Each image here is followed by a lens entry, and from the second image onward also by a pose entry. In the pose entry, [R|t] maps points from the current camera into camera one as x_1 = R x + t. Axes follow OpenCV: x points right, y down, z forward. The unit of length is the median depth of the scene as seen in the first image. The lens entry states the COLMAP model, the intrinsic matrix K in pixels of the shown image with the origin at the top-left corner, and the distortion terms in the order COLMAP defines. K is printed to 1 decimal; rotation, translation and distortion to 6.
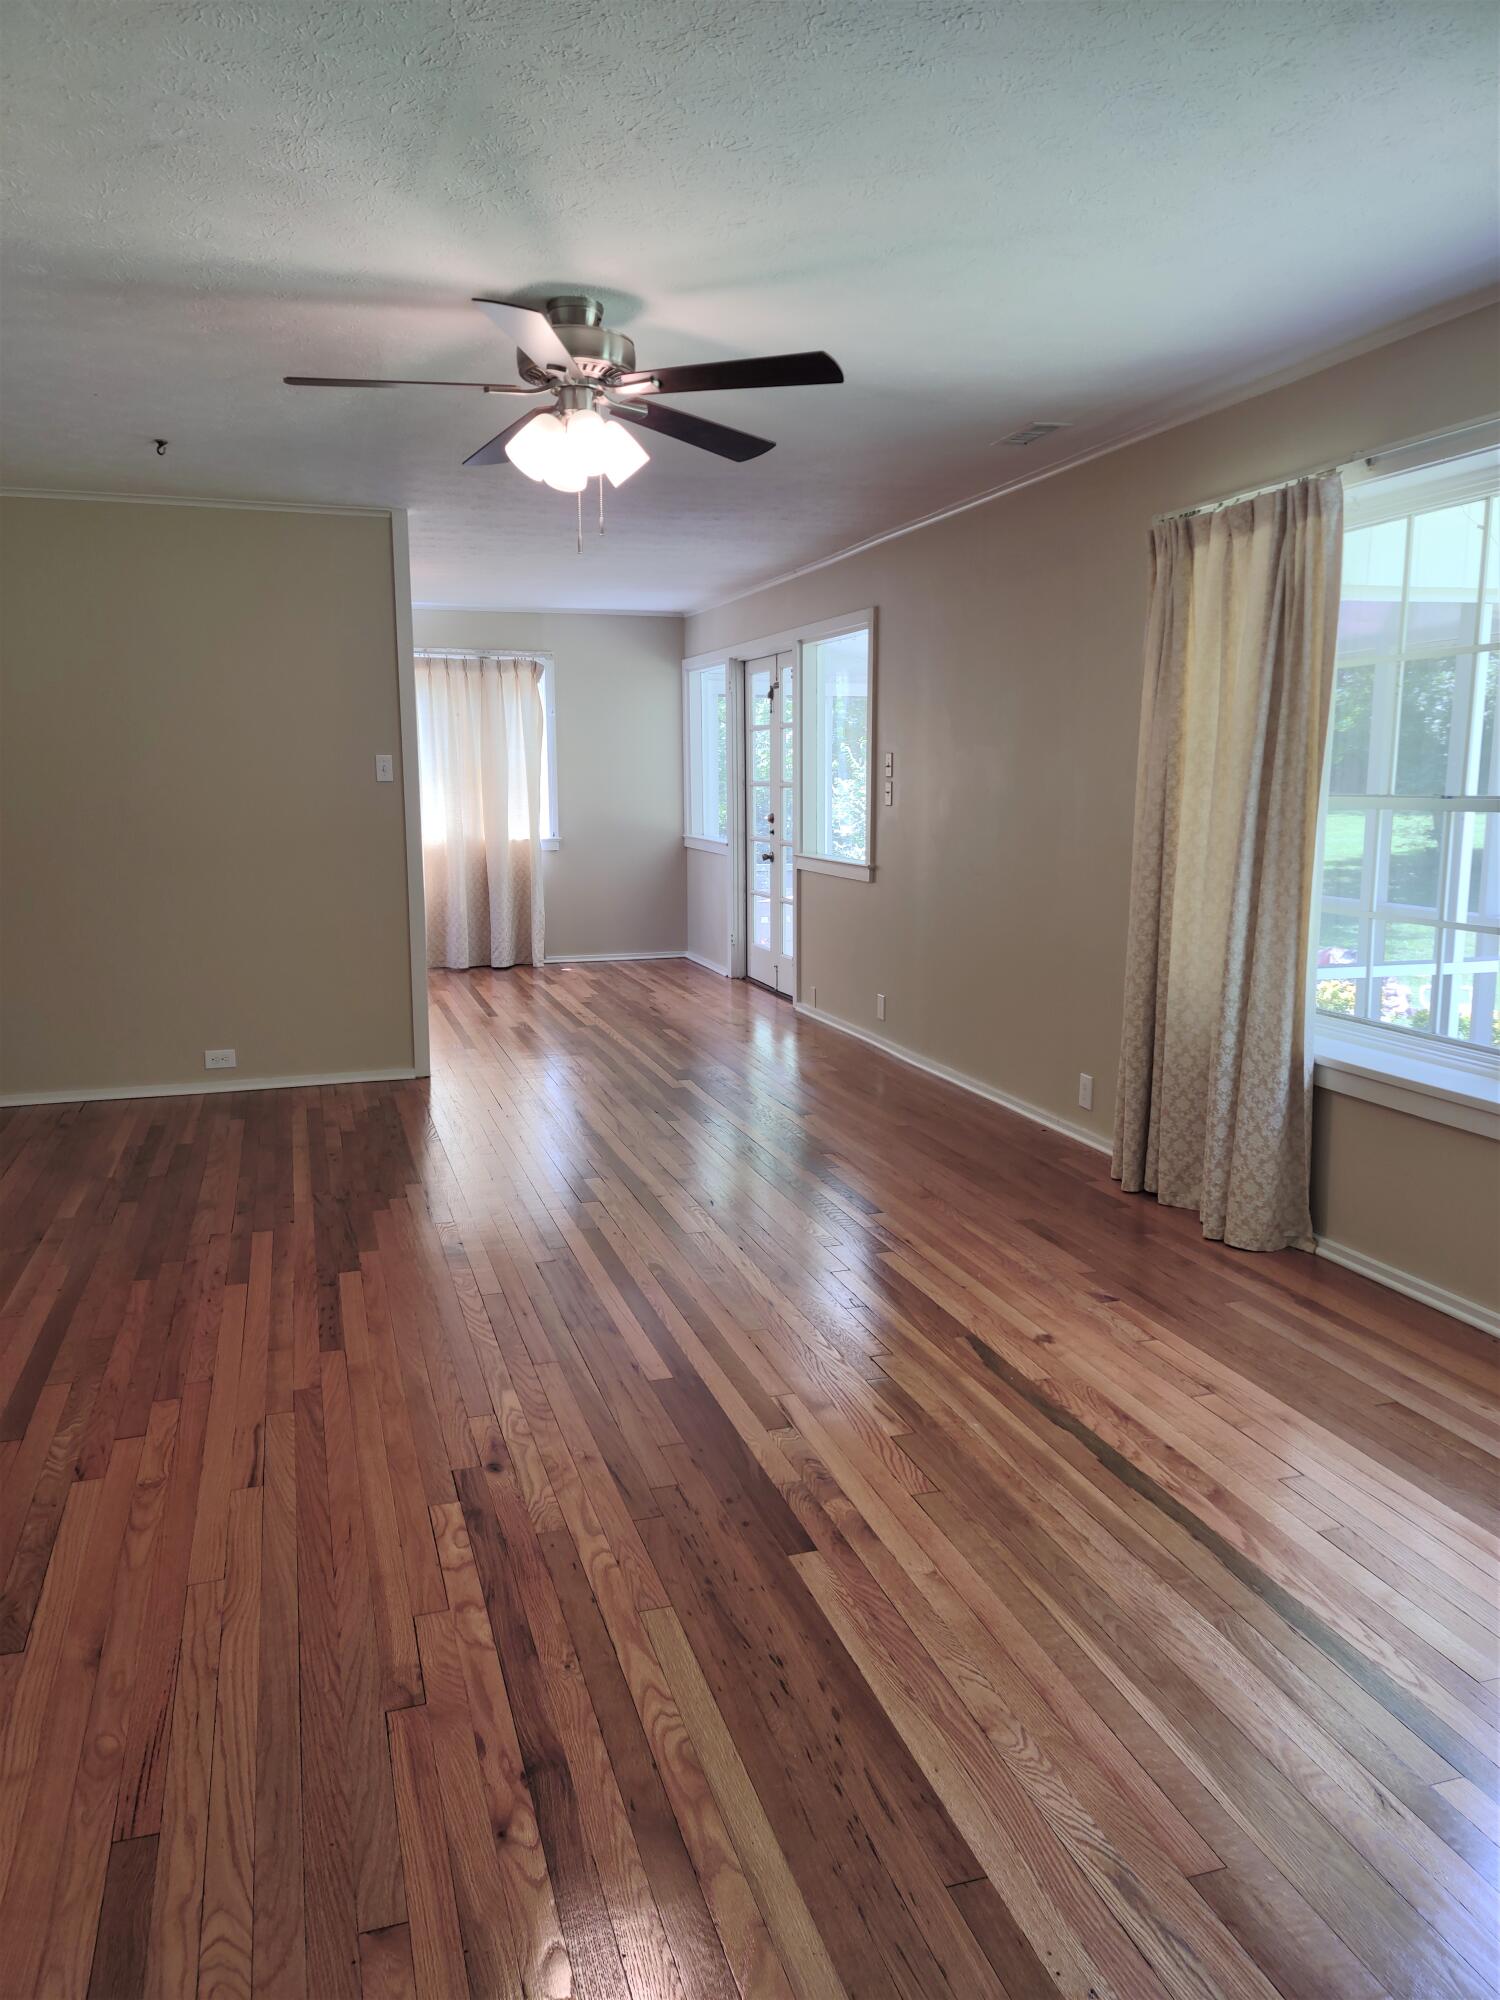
lens RADIAL K [[1480.3, 0, 750.0], [0, 1480.3, 1000.0], [0, 0, 1]] dist [0.083131, -0.000841]
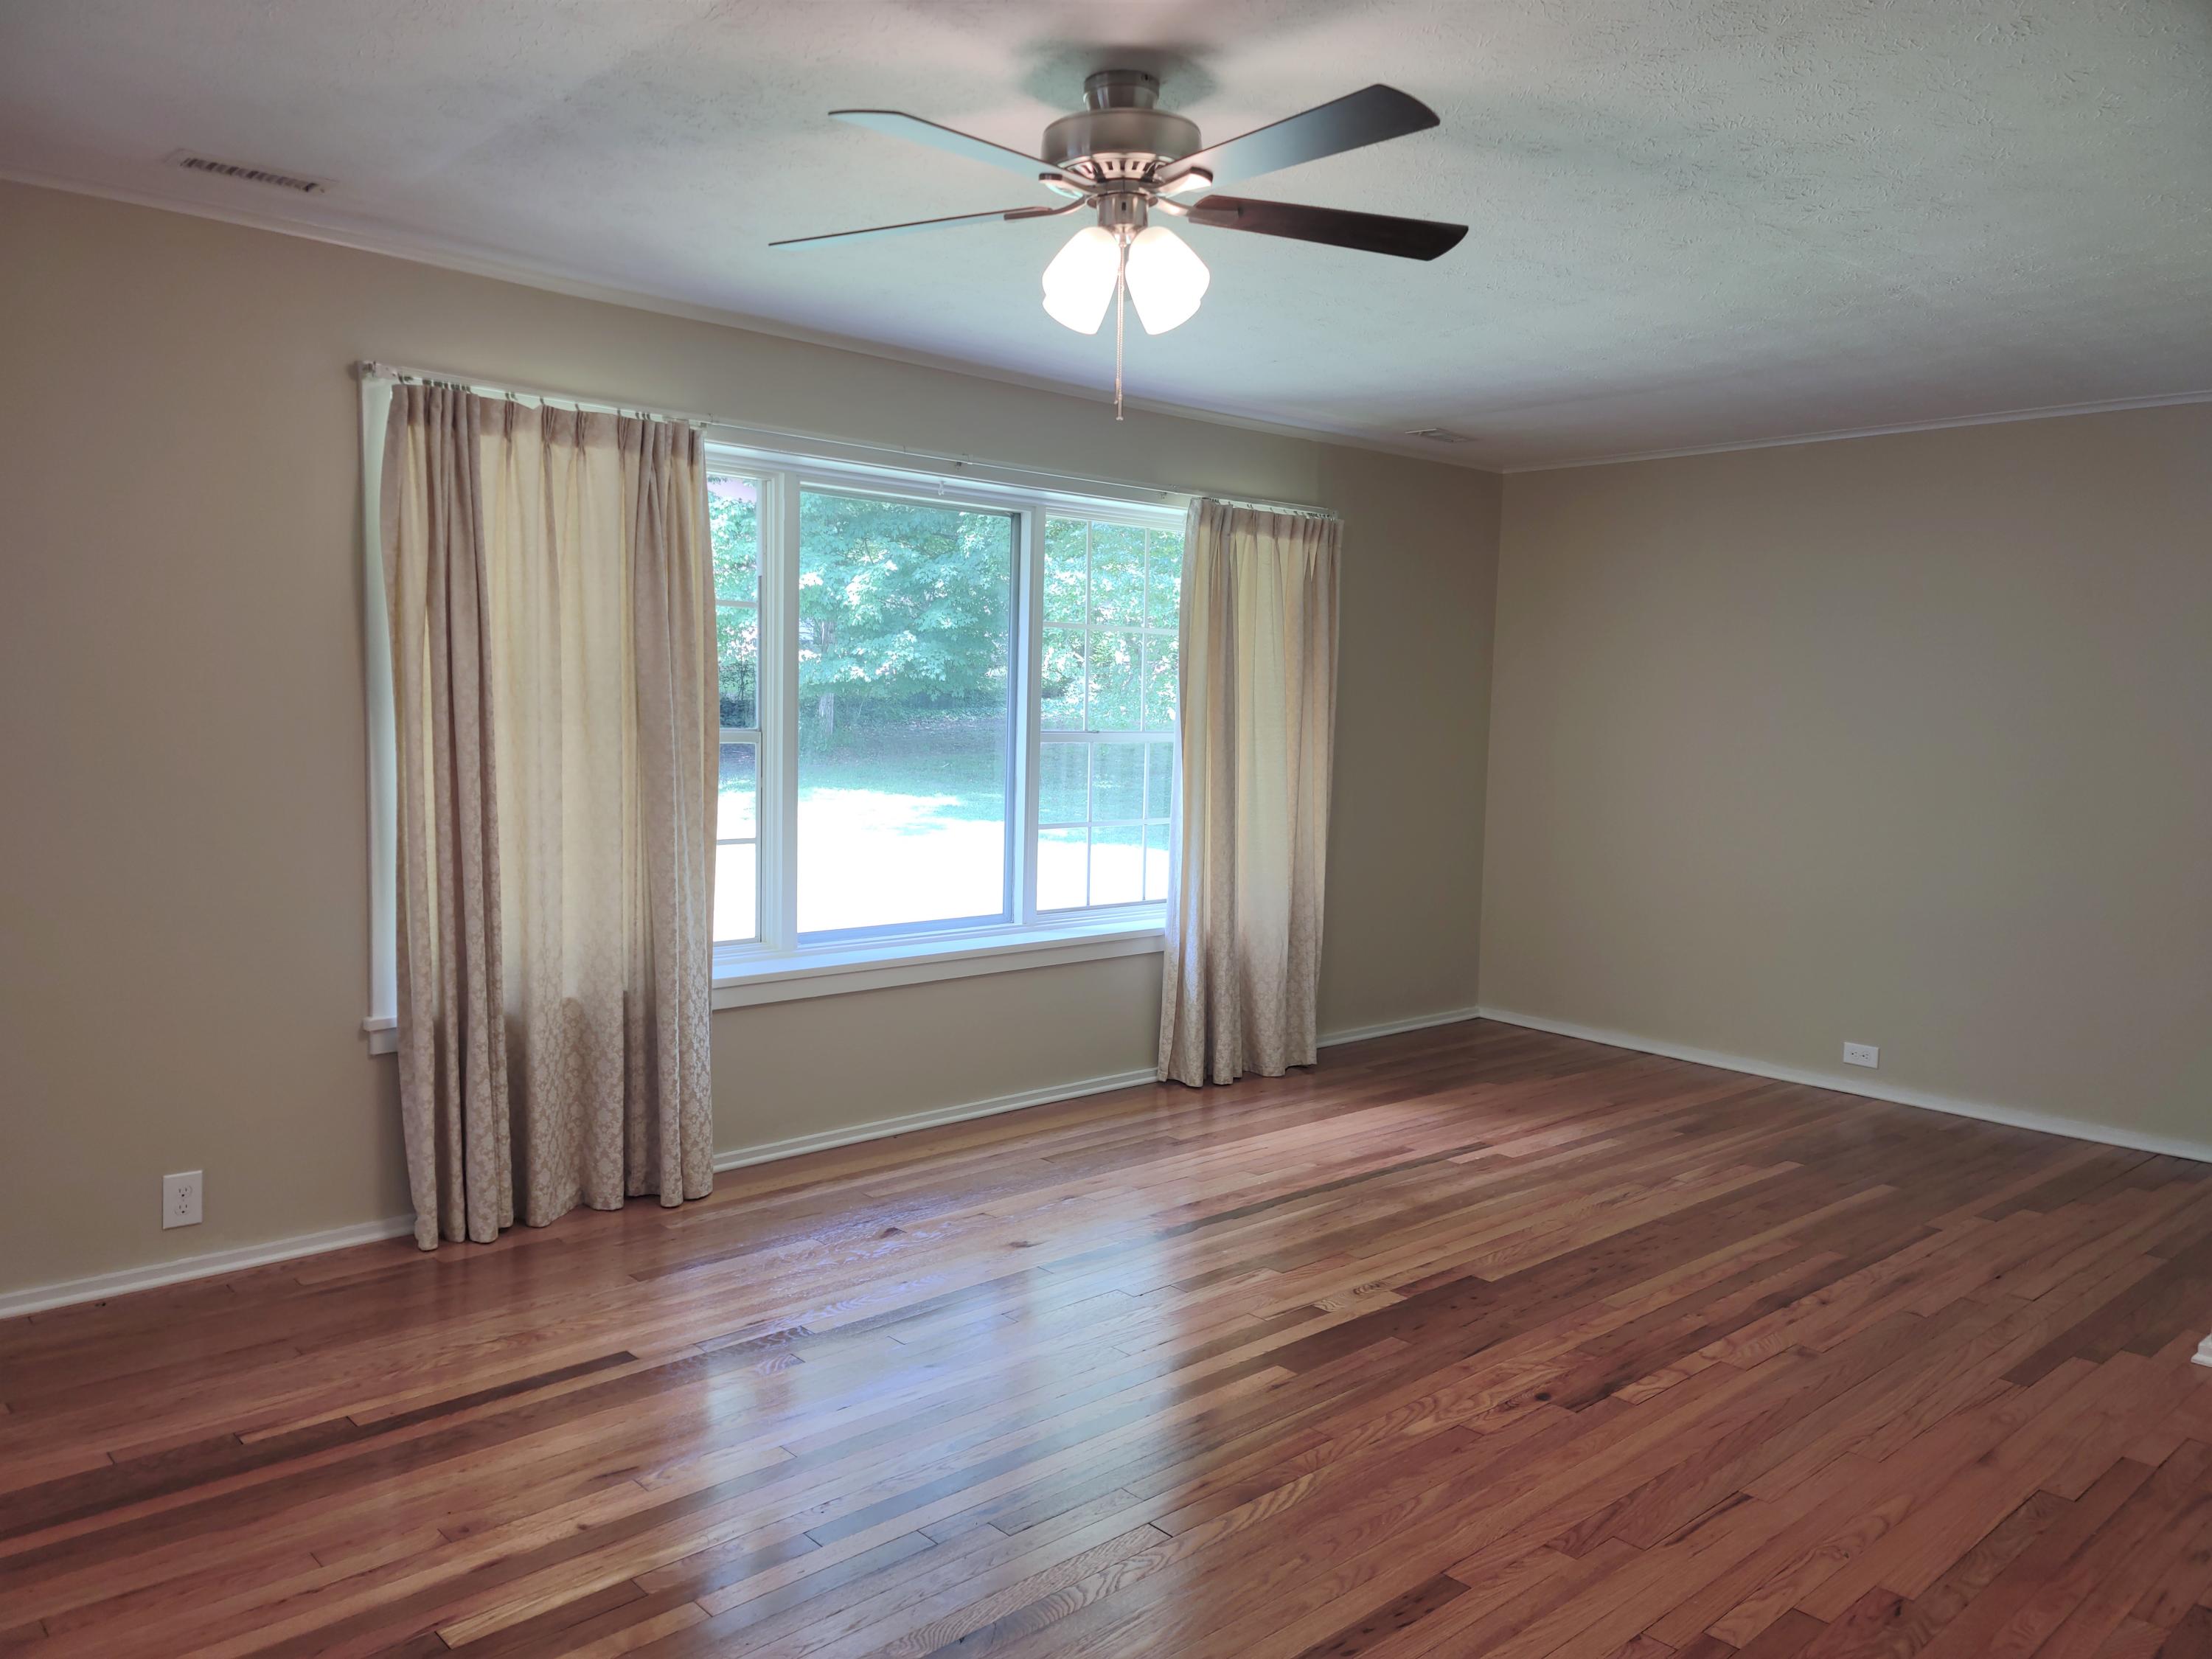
lens RADIAL K [[1614.5, 0, 1106.0], [0, 1614.5, 829.5], [0, 0, 1]] dist [0.085662, -0.069980]
pose [[-0.434983, -0.070875, 0.897645, -0.916430], [0.122886, 0.982898, 0.137155, -0.230556], [-0.892014, 0.169968, -0.418834, 1.510929]]
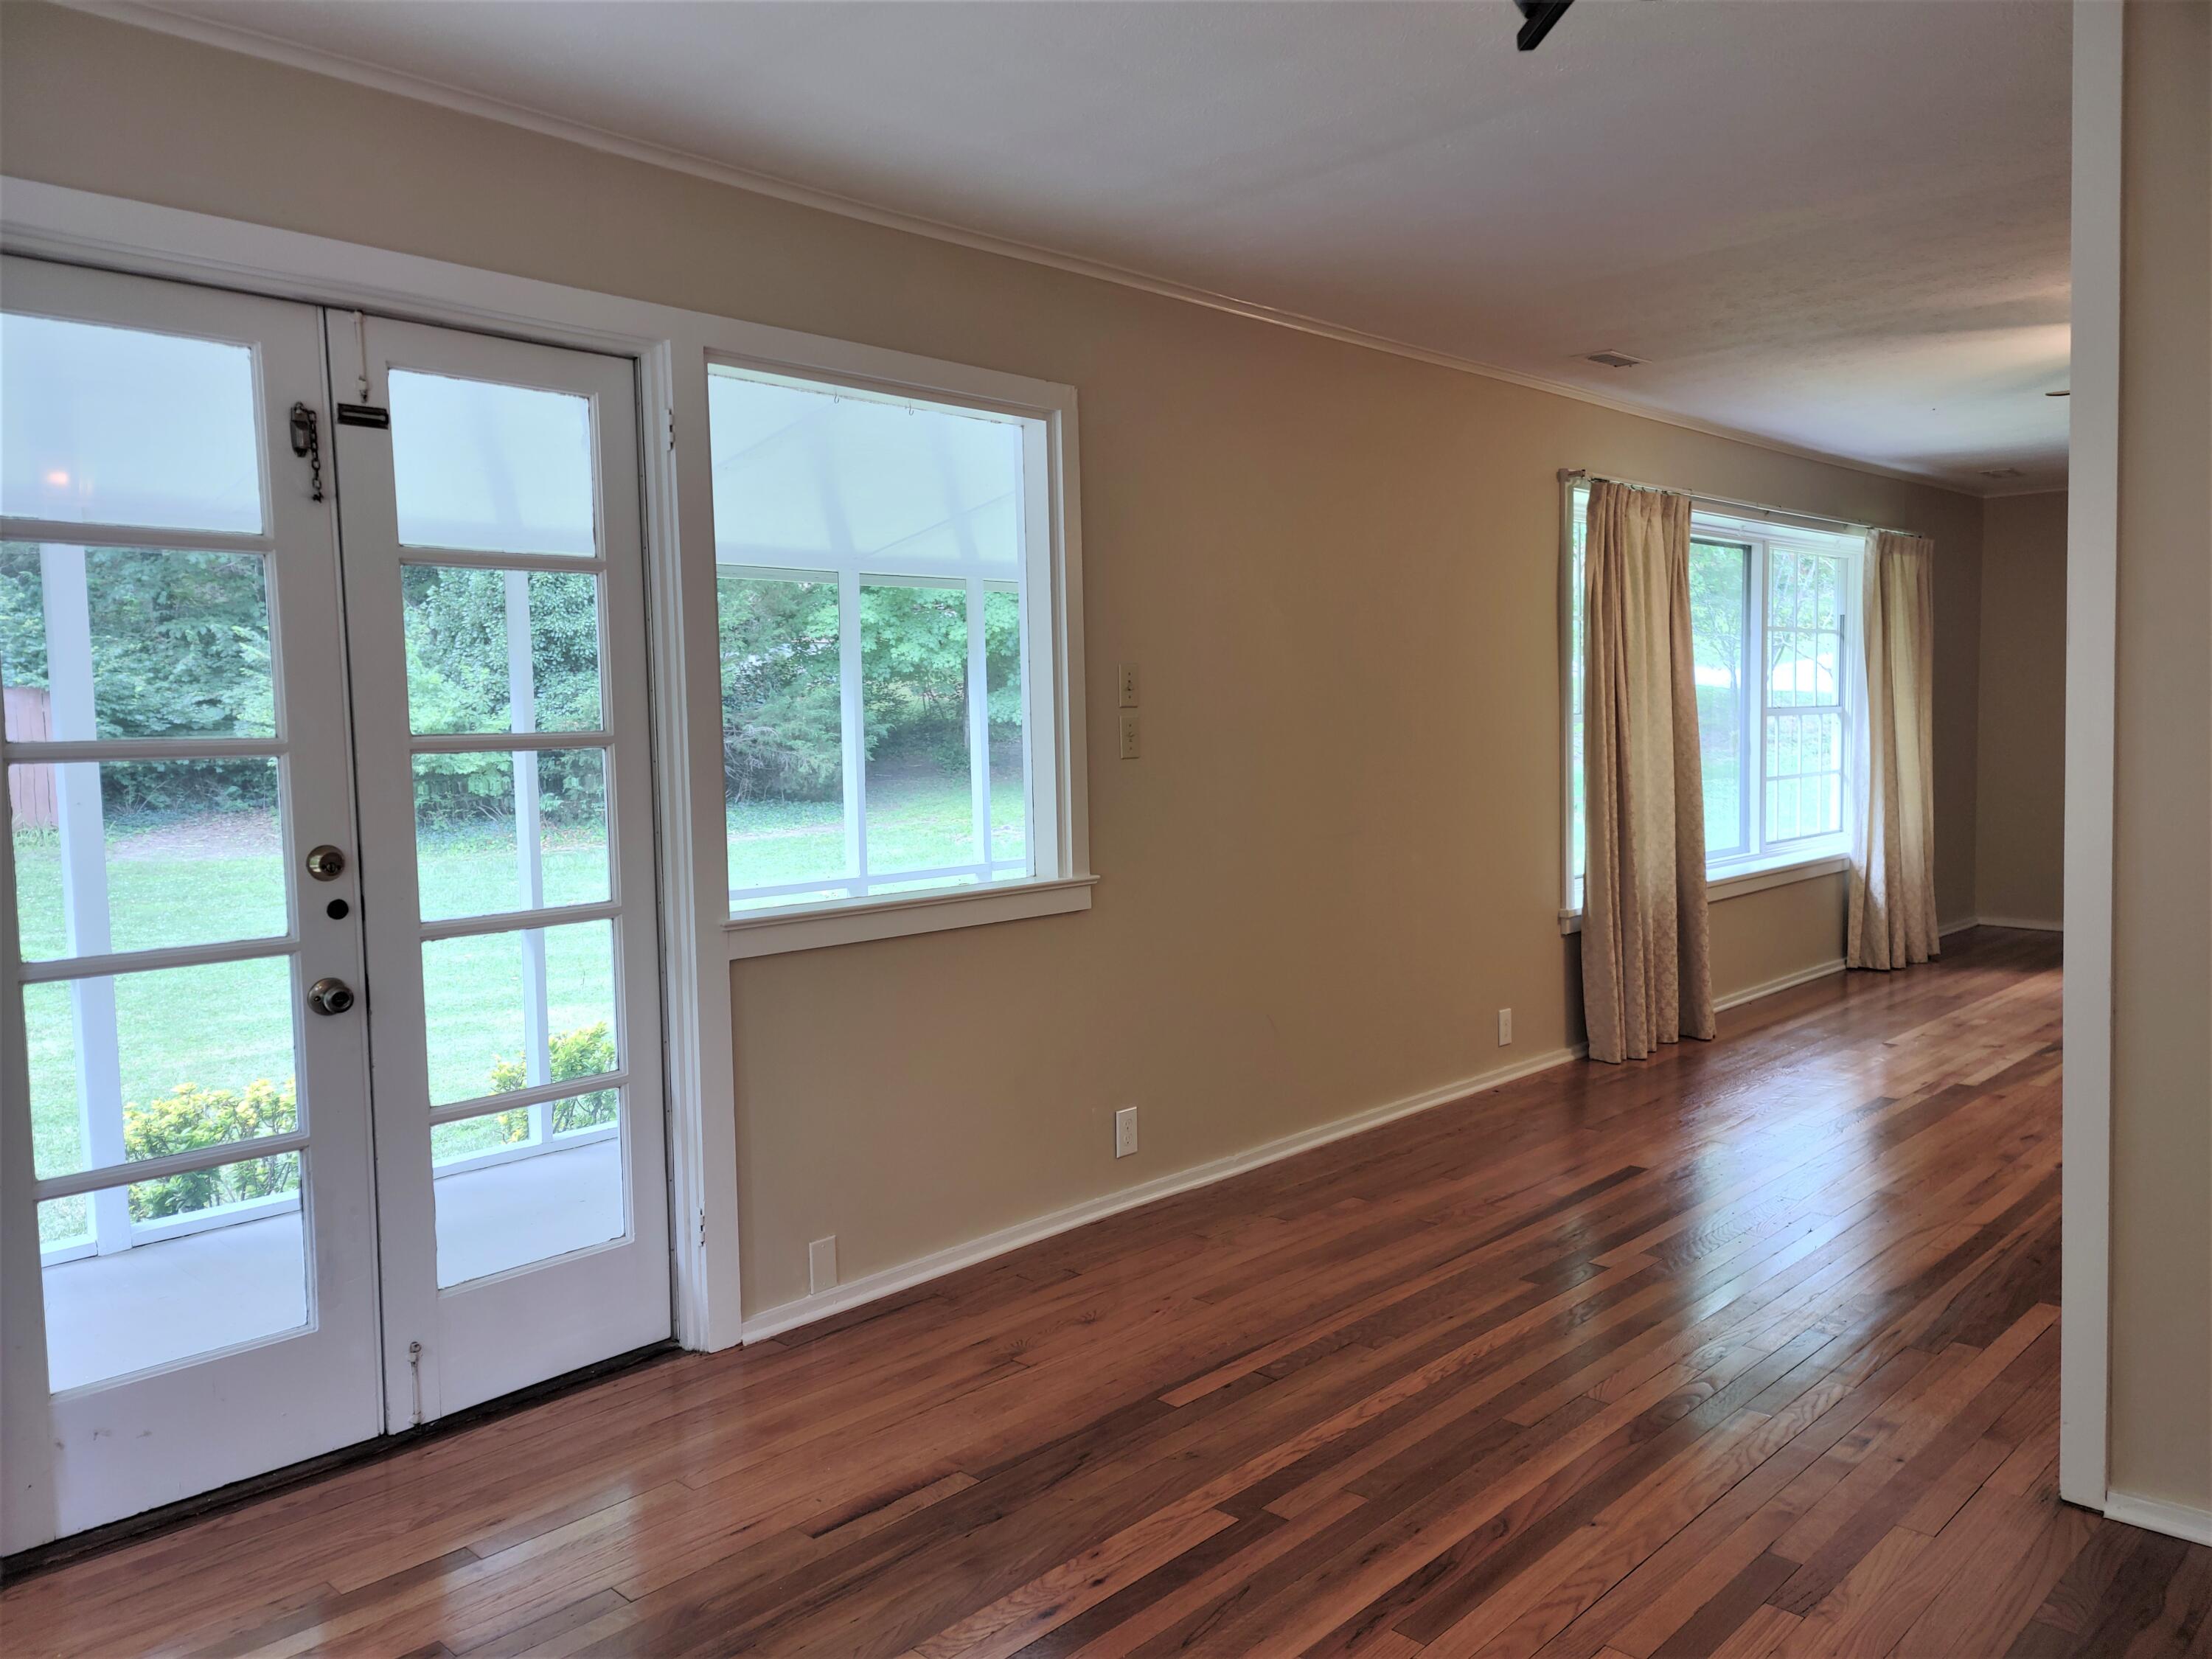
lens RADIAL K [[1614.5, 0, 1106.0], [0, 1614.5, 829.5], [0, 0, 1]] dist [0.085662, -0.069980]
pose [[-0.481544, -0.036352, 0.875668, -0.923384], [0.166845, 0.977065, 0.132313, -0.401976], [-0.860394, 0.209816, -0.464435, 2.765460]]
